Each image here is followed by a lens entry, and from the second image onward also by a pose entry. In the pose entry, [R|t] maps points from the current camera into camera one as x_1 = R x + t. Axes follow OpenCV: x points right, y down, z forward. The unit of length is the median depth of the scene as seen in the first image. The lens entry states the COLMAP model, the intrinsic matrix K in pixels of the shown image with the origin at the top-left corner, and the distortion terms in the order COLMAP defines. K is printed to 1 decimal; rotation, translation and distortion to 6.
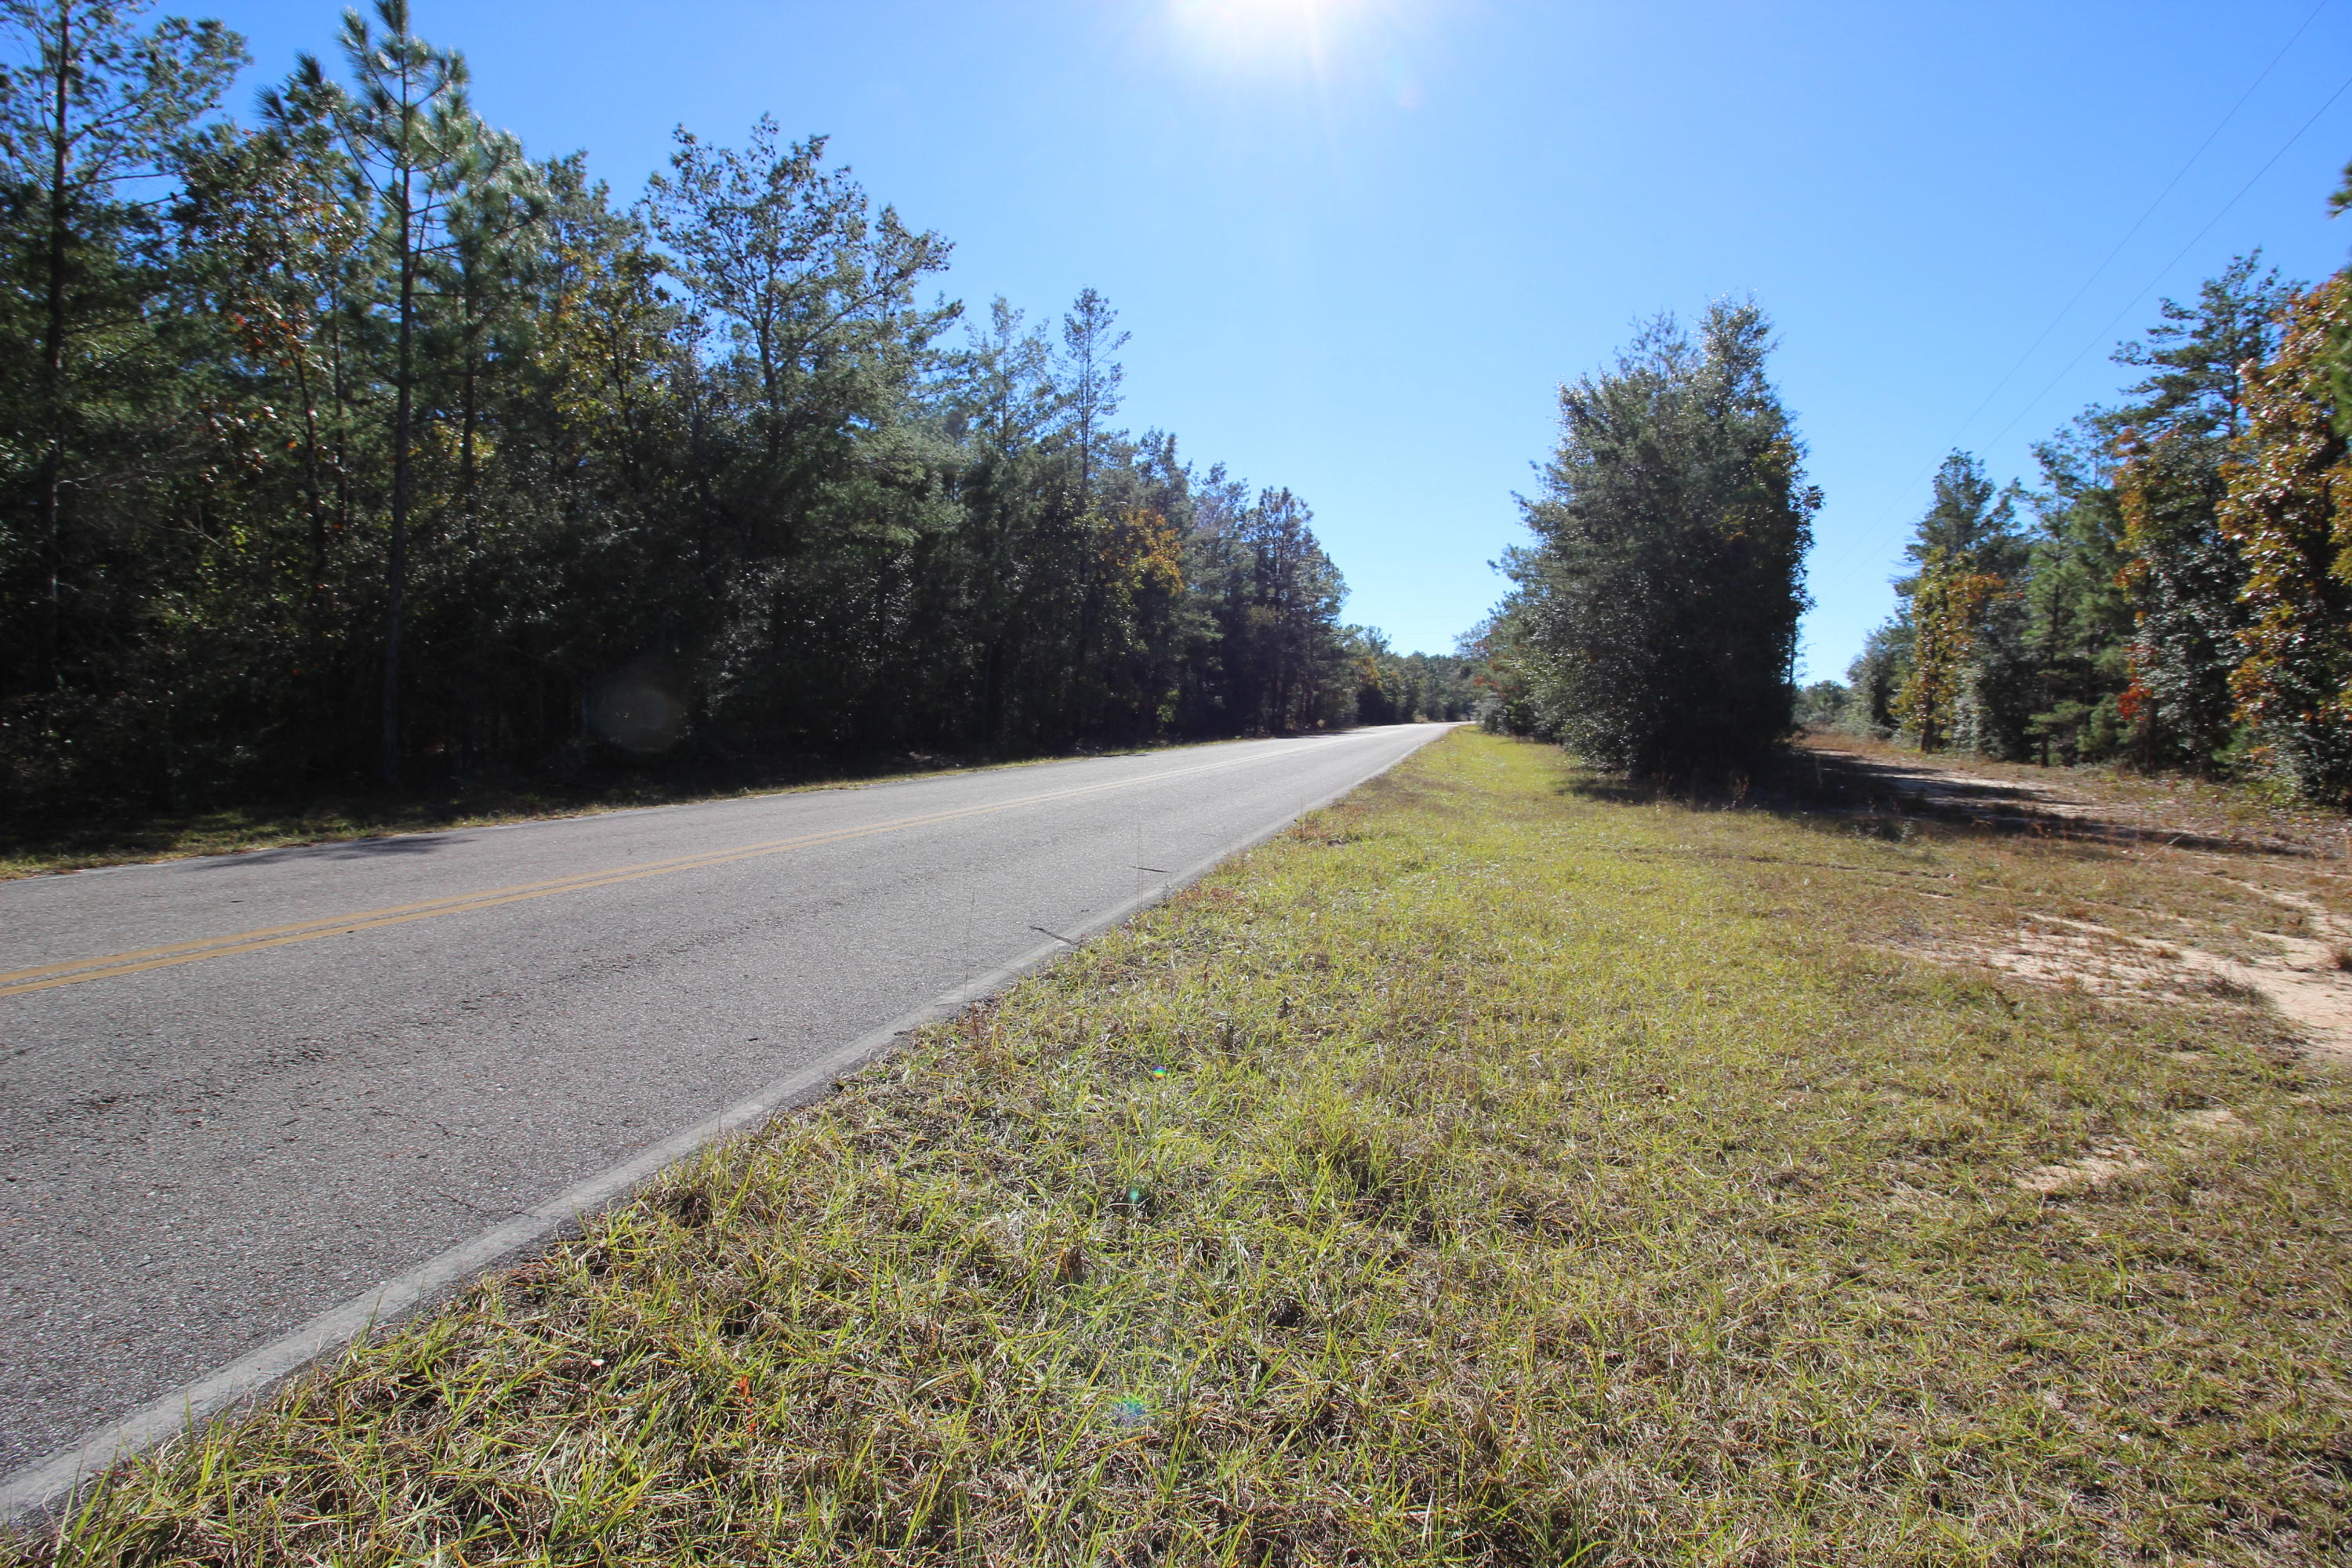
lens RADIAL K [[1108.6, 0, 1183.9], [0, 1108.6, 748.2], [0, 0, 1]] dist [0.054150, -0.039128]
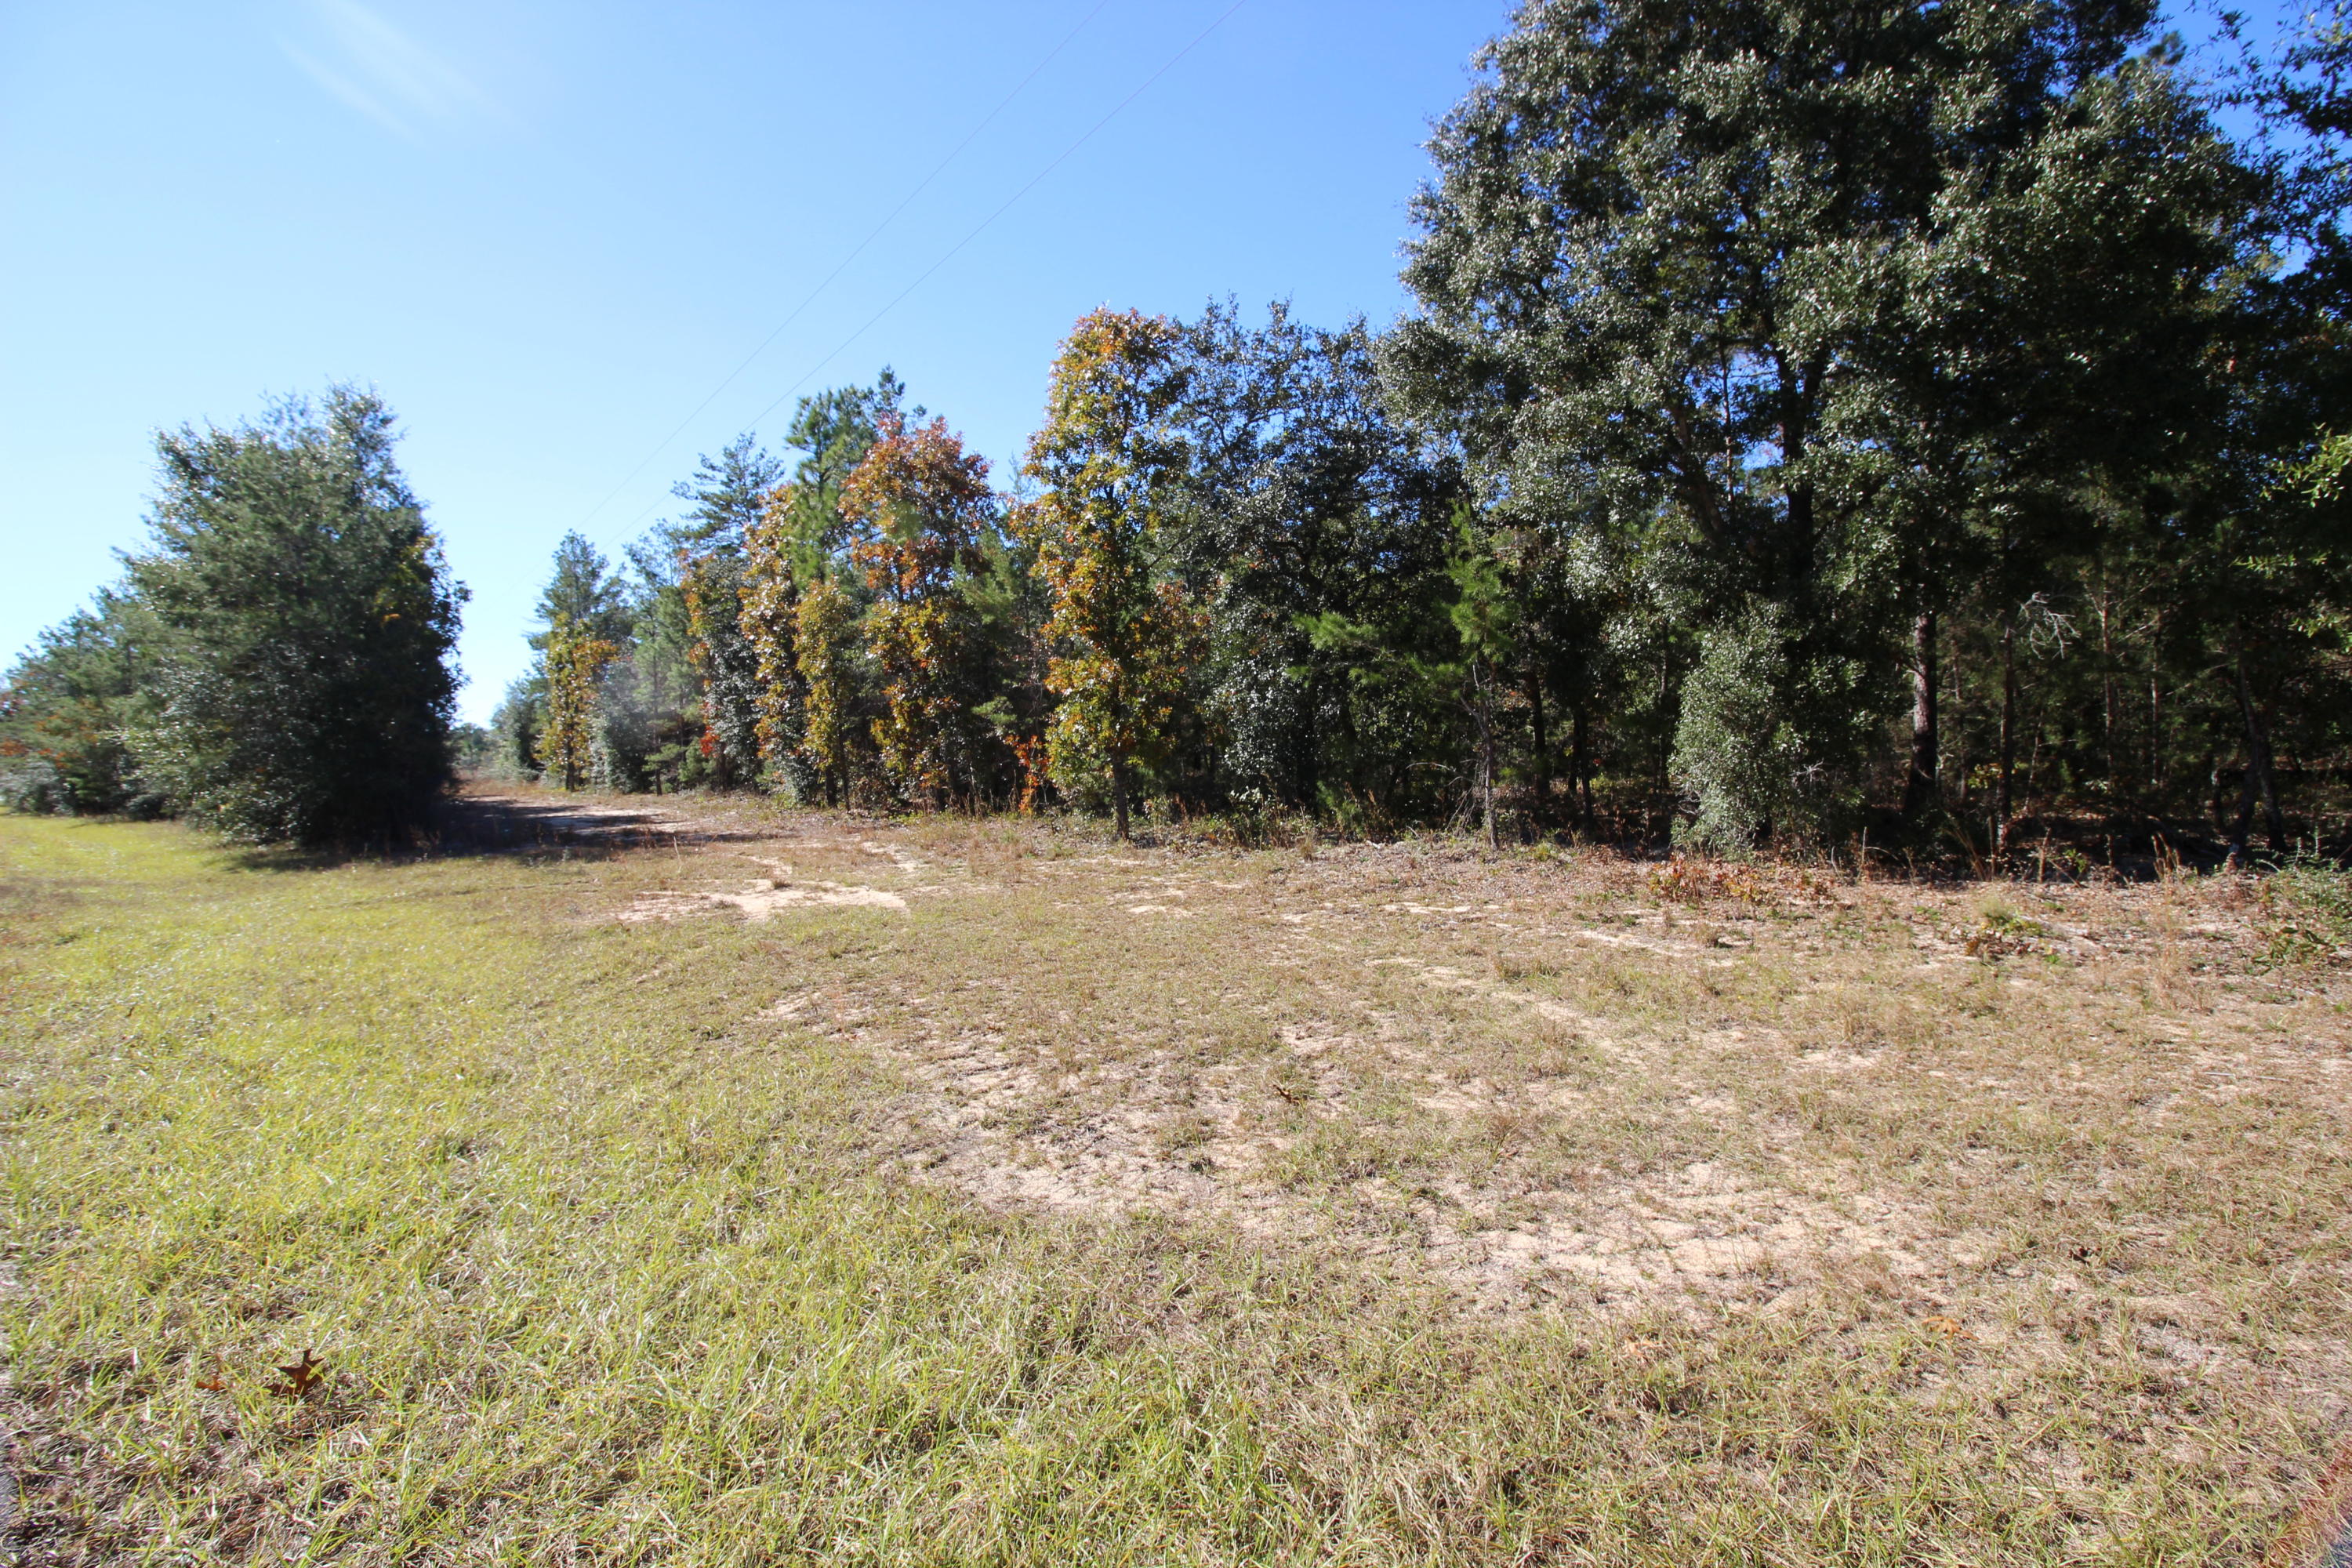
lens RADIAL K [[1108.6, 0, 1183.9], [0, 1108.6, 748.2], [0, 0, 1]] dist [0.054150, -0.039128]
pose [[0.464452, -0.056168, 0.883815, -0.105825], [0.087437, 0.996019, 0.017349, -0.008087], [-0.881271, 0.069220, 0.467514, -0.158640]]
